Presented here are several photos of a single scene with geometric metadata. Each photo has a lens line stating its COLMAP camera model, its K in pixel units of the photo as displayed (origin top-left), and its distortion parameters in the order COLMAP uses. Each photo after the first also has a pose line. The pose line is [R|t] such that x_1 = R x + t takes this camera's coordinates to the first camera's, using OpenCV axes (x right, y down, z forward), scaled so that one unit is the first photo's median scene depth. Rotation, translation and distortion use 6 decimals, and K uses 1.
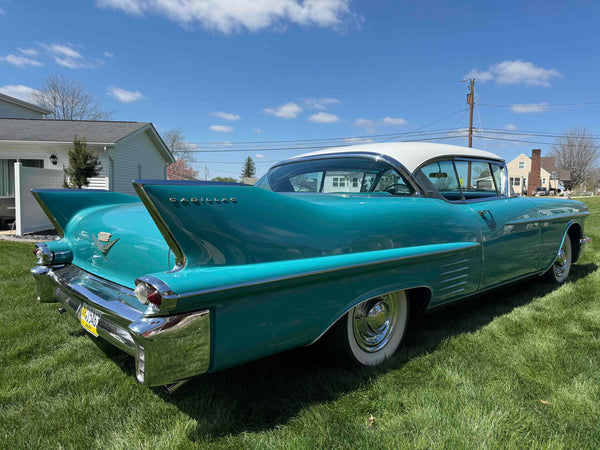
lens RADIAL K [[407.9, 0, 300.0], [0, 407.9, 225.0], [0, 0, 1]] dist [0.053508, -0.067942]
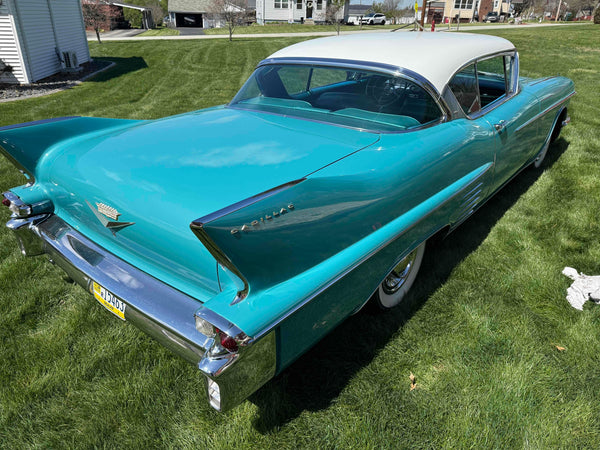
lens RADIAL K [[407.9, 0, 300.0], [0, 407.9, 225.0], [0, 0, 1]] dist [0.053508, -0.067942]
pose [[0.991097, -0.057432, 0.120115, -0.164745], [0.007637, 0.925212, 0.379373, -0.228457], [-0.132920, -0.375078, 0.917414, 0.145461]]
